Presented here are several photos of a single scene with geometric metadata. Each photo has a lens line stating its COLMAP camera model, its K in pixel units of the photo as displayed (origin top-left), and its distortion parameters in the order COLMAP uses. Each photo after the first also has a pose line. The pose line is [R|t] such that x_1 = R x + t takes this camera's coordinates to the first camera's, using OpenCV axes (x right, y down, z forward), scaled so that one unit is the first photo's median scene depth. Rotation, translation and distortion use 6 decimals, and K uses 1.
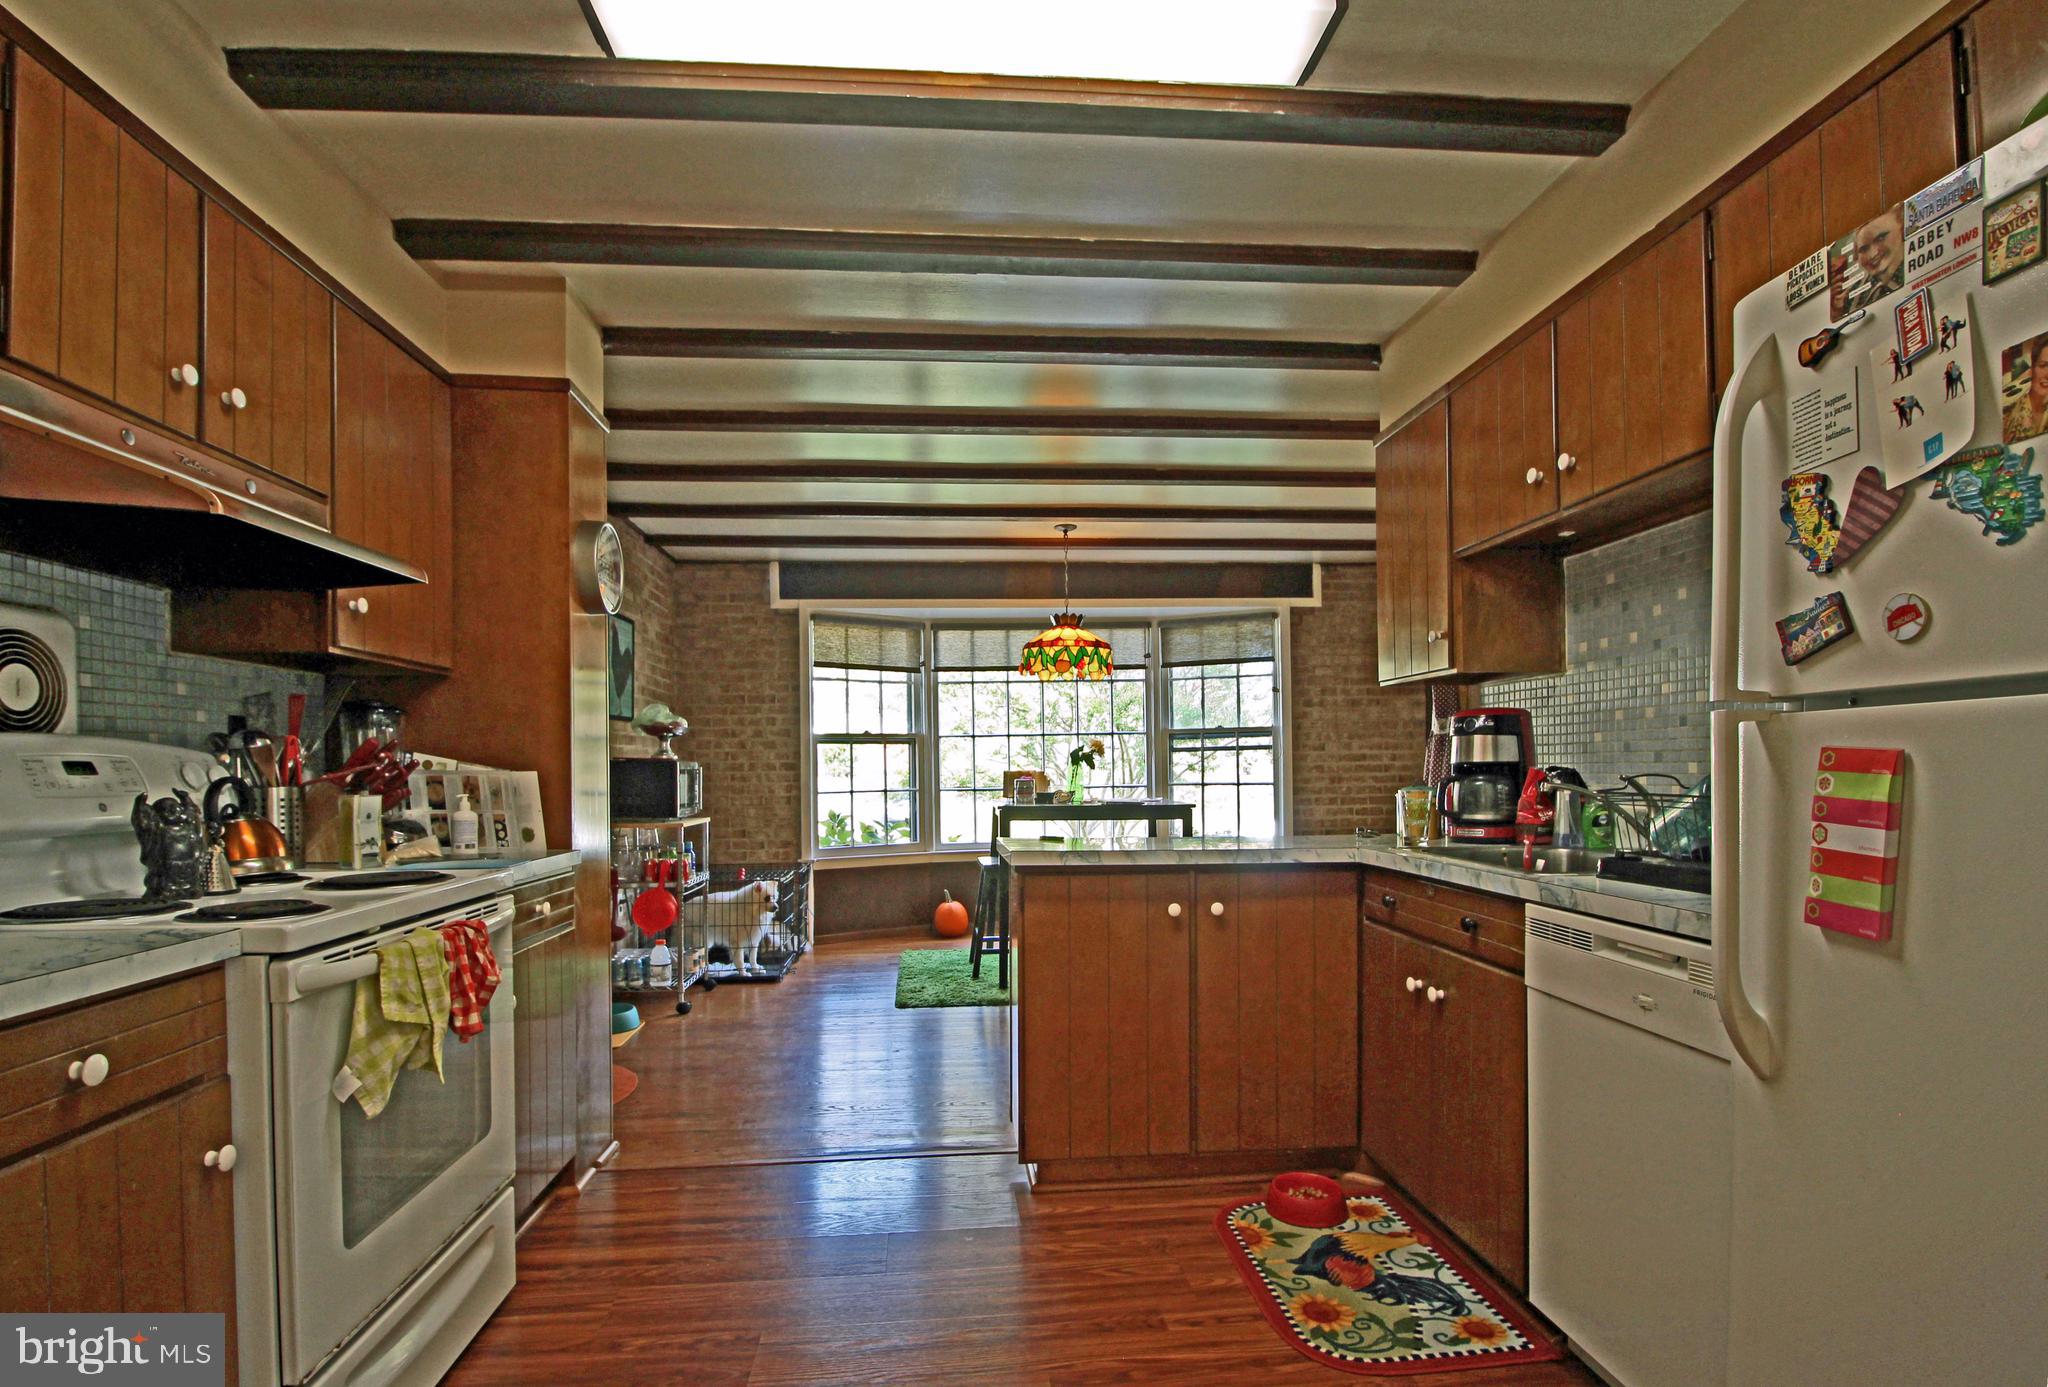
lens RADIAL K [[1014.4, 0, 1027.9], [0, 1014.4, 778.8], [0, 0, 1]] dist [-0.014956, -0.000873]
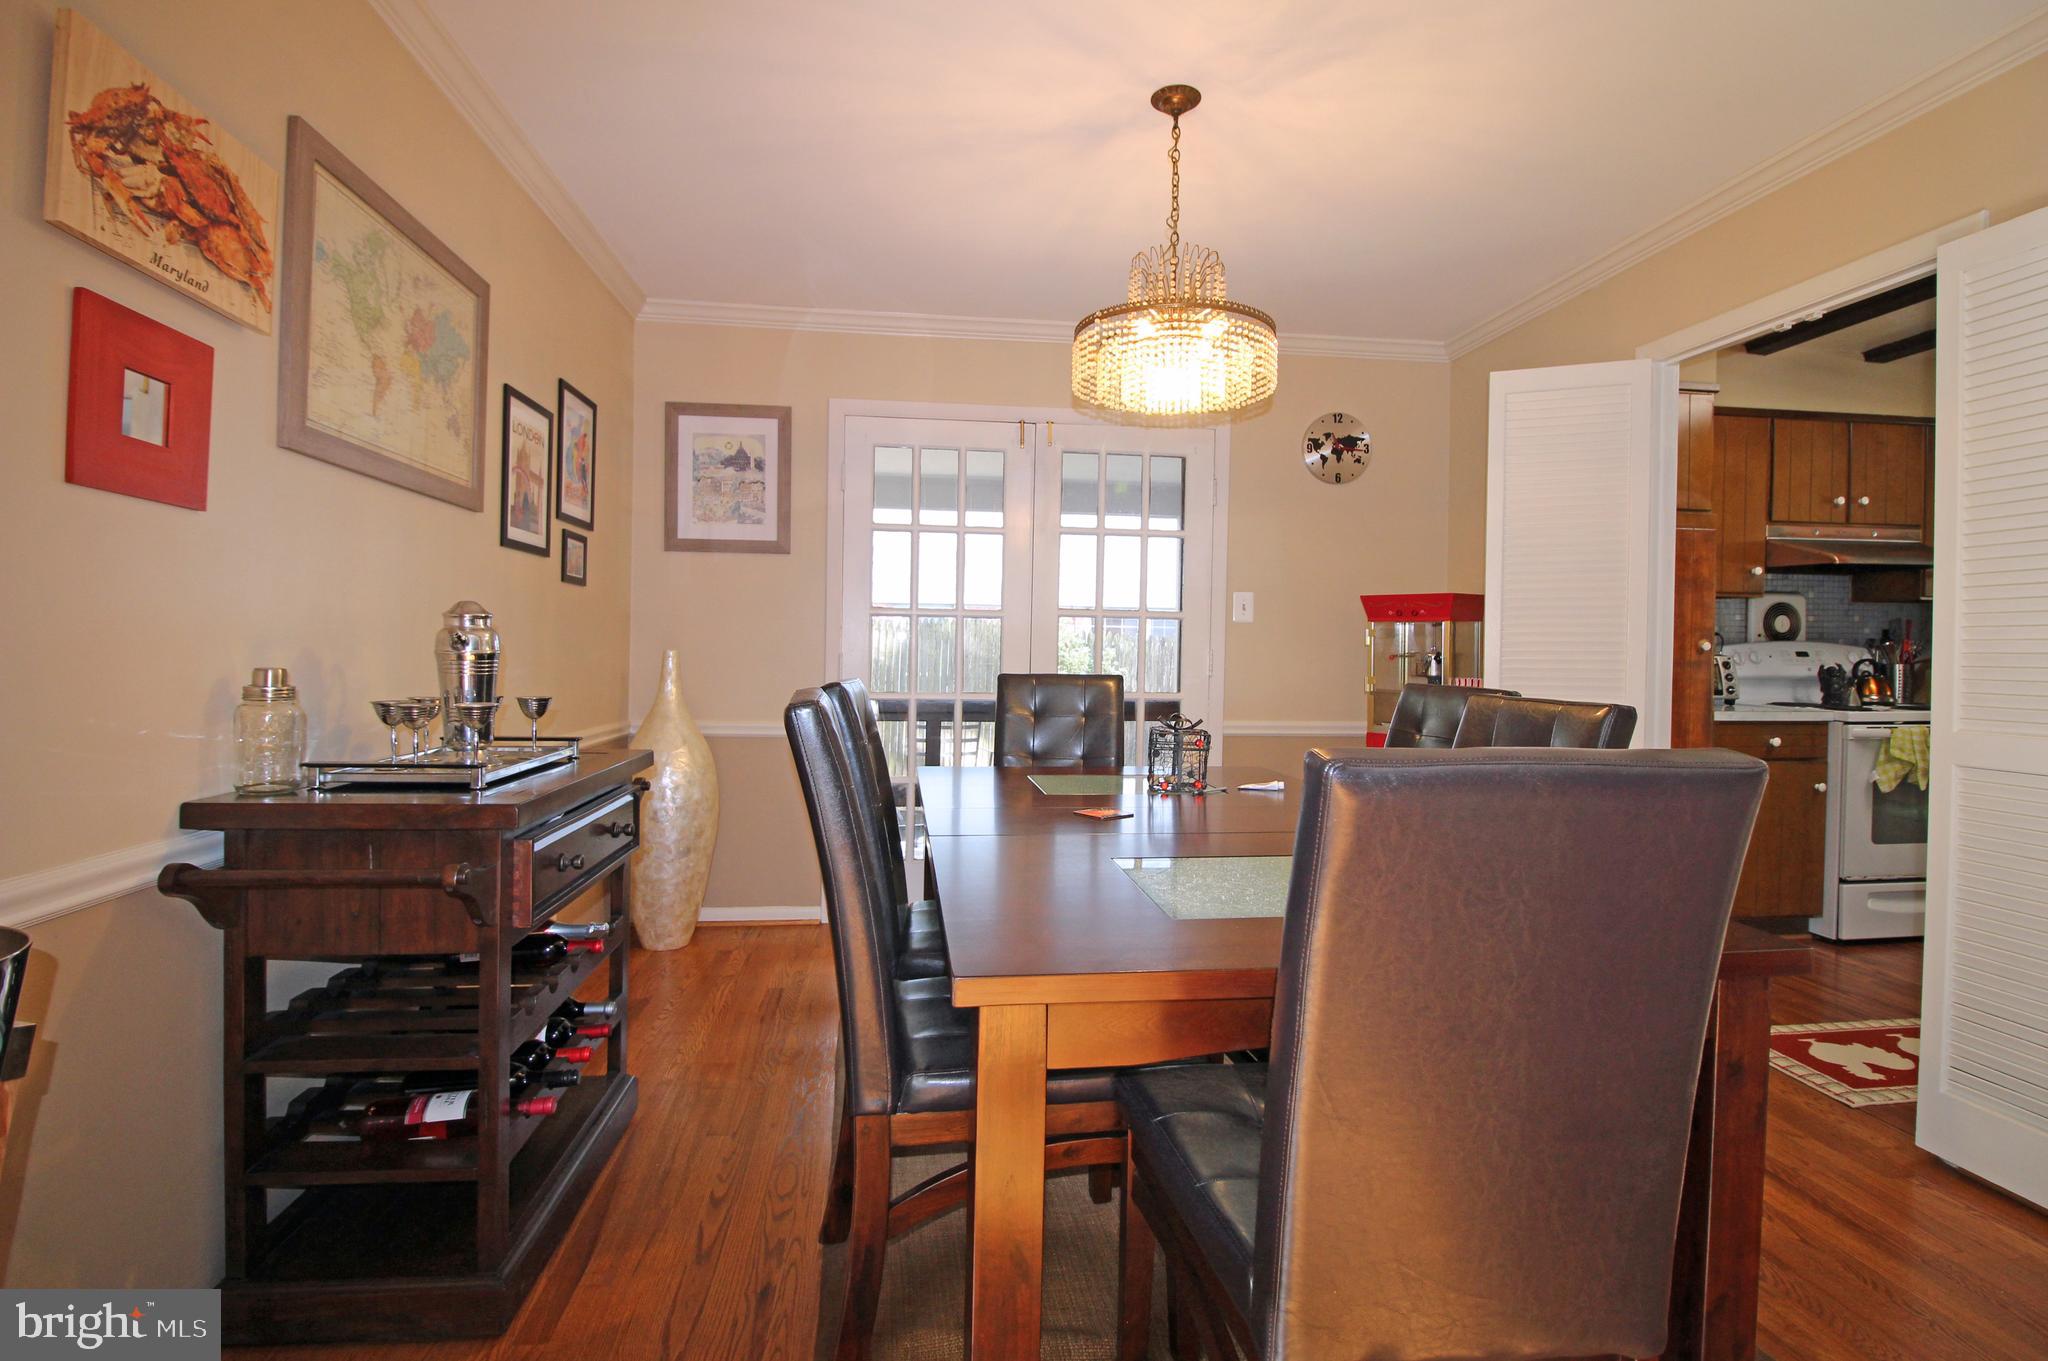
lens RADIAL K [[960.2, 0, 1018.5], [0, 960.2, 663.5], [0, 0, 1]] dist [-0.014524, -0.003088]
pose [[0.028762, 0.023495, -0.999310, 0.985644], [-0.020804, 0.999521, 0.022901, -0.000350], [0.999370, 0.020131, 0.029237, -0.748332]]
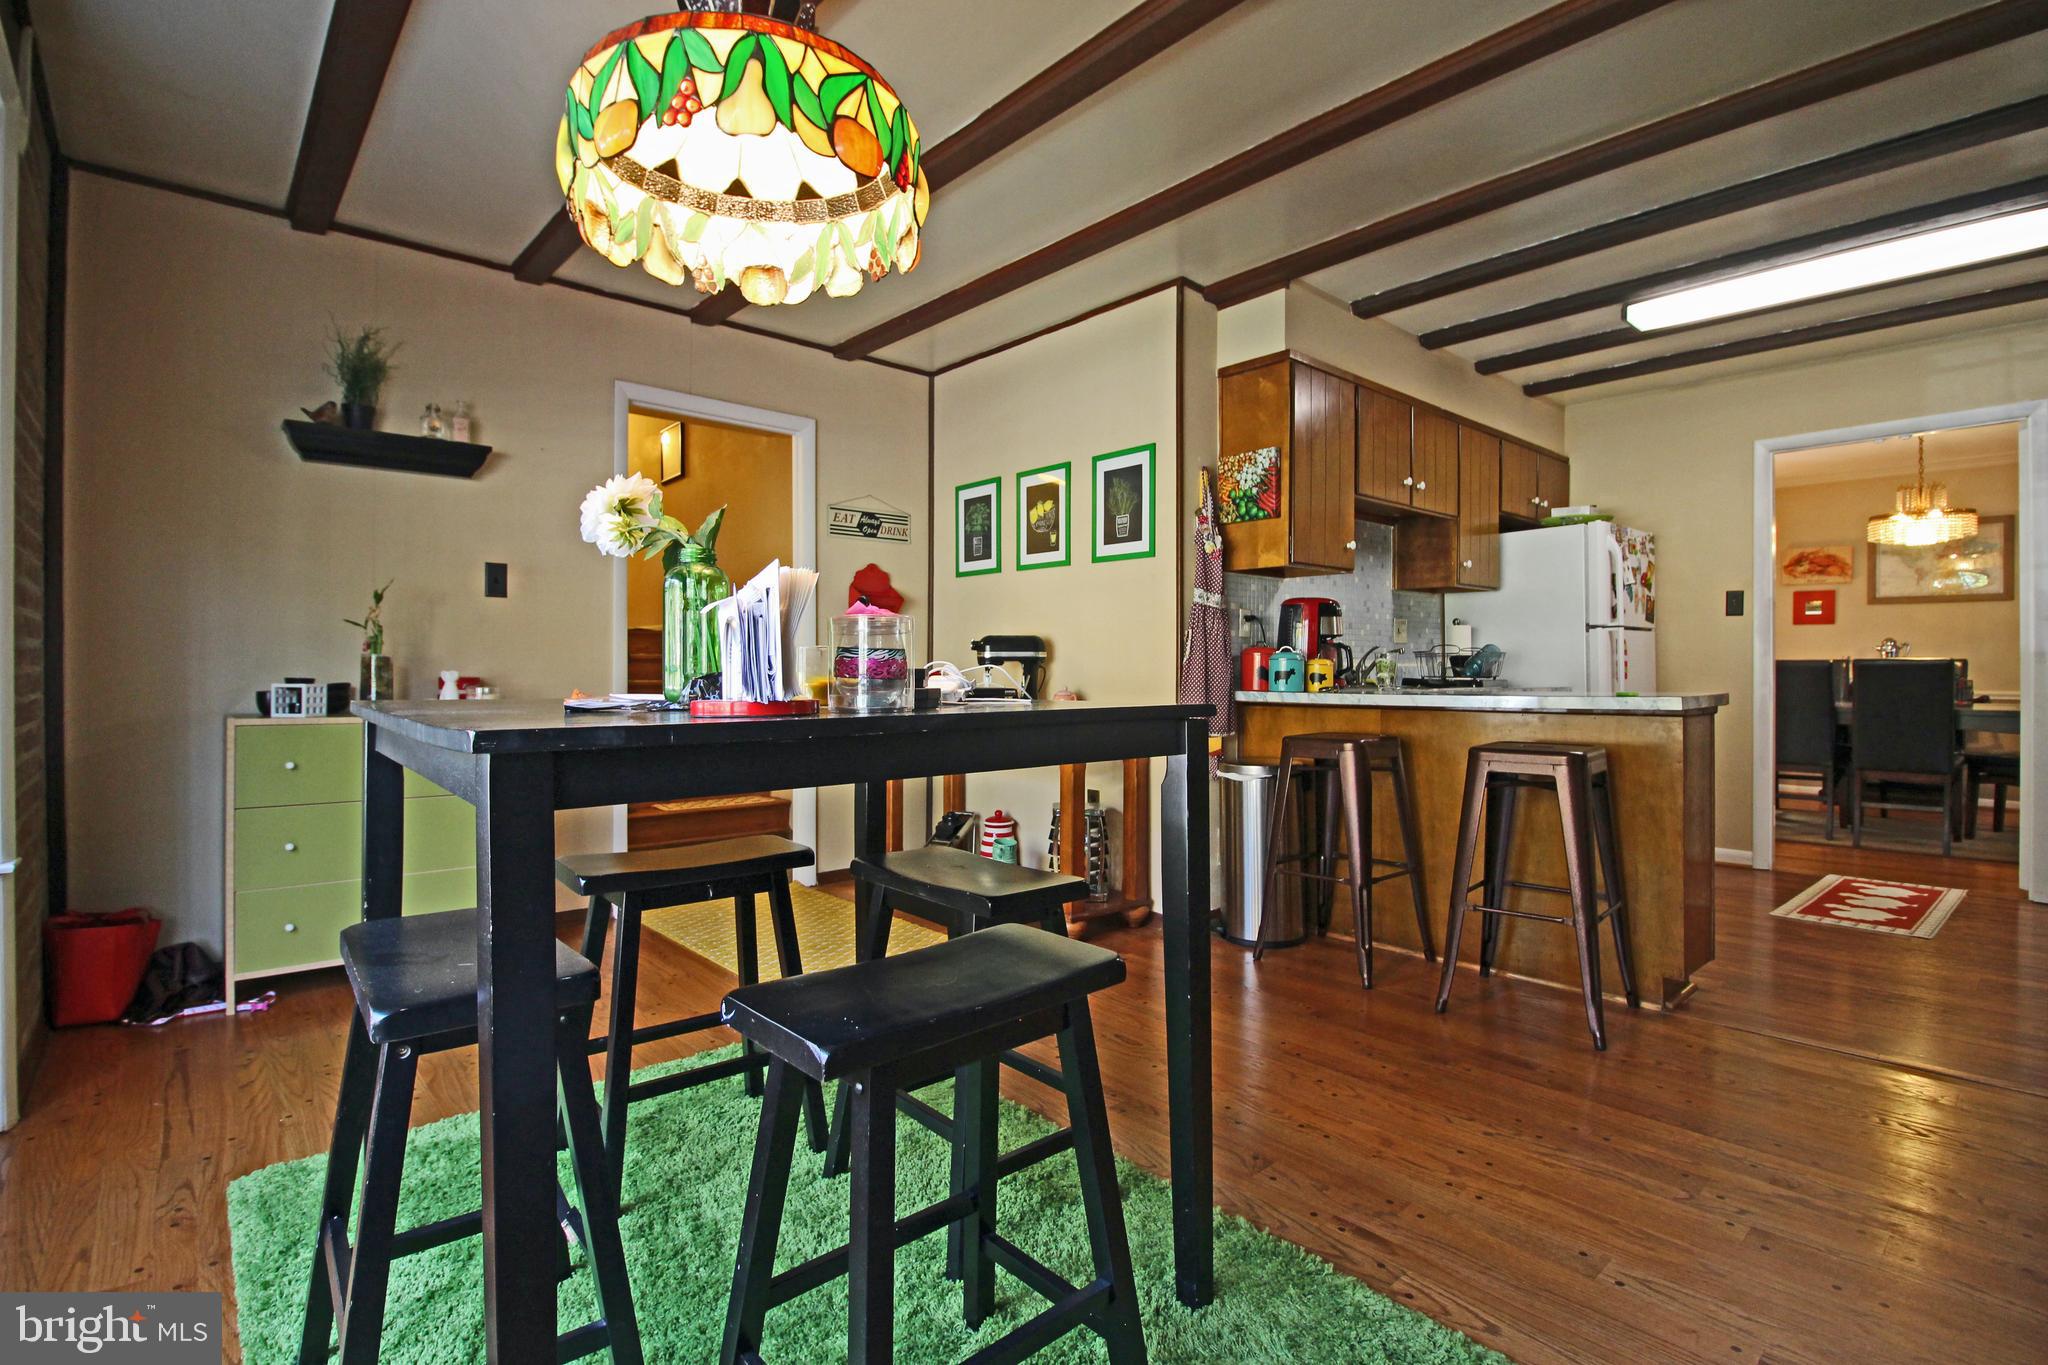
lens RADIAL K [[960.2, 0, 1027.7], [0, 960.2, 677.4], [0, 0, 1]] dist [-0.014524, -0.003088]
pose [[-0.583678, 0.015553, 0.811836, -0.278030], [0.016972, 0.999832, -0.006953, 0.051224], [-0.811808, 0.009720, -0.583844, 1.864678]]
